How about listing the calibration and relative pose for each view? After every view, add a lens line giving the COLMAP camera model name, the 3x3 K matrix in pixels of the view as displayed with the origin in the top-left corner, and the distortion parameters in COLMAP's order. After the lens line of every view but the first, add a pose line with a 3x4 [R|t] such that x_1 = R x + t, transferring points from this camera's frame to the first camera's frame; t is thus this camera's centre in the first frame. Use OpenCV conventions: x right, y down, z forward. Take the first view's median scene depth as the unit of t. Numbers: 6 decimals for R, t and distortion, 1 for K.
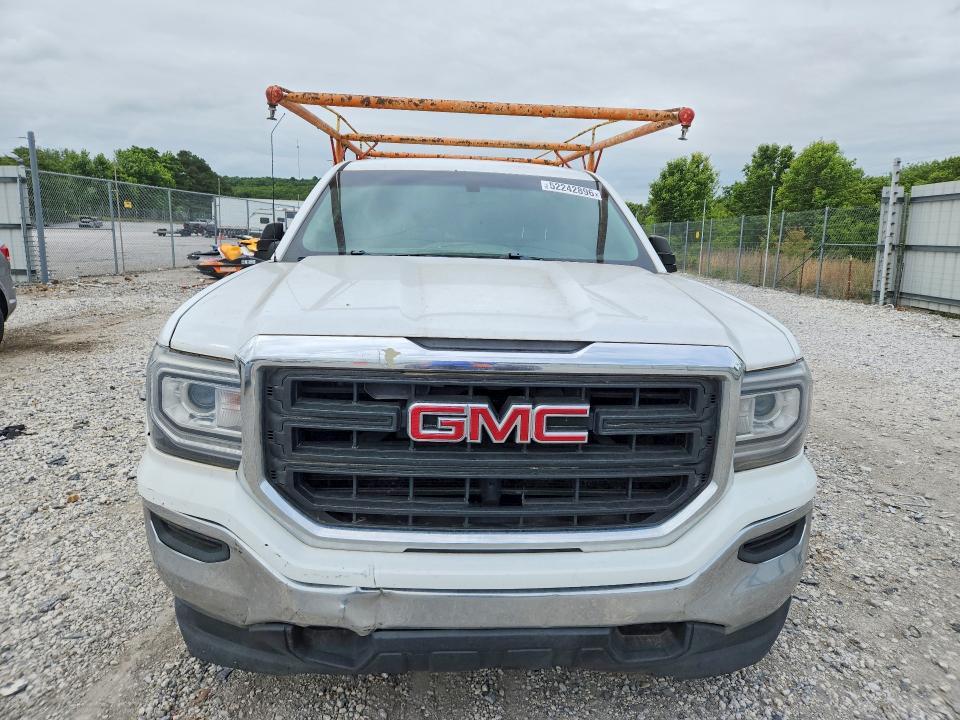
lens RADIAL K [[666.8, 0, 479.7], [0, 666.8, 358.4], [0, 0, 1]] dist [0.054906, -0.004076]
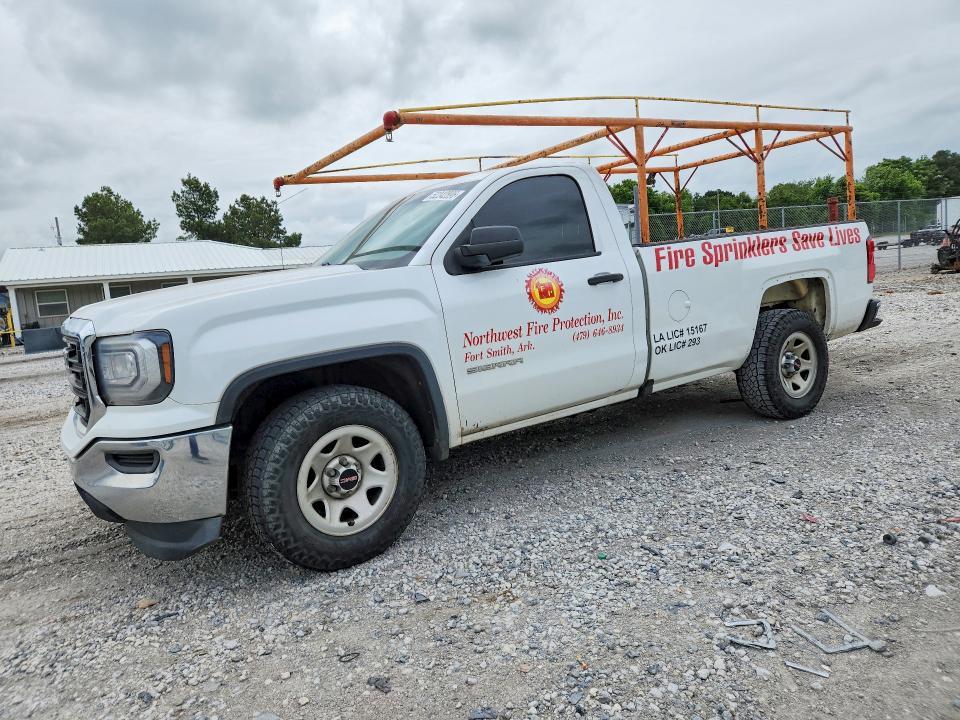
lens RADIAL K [[666.8, 0, 480.0], [0, 666.8, 362.0], [0, 0, 1]] dist [0.054906, -0.004076]
pose [[0.467861, 0.050741, -0.882344, 0.113898], [-0.072148, 0.997211, 0.019090, -0.000251], [0.880852, 0.054728, 0.470217, 0.056646]]
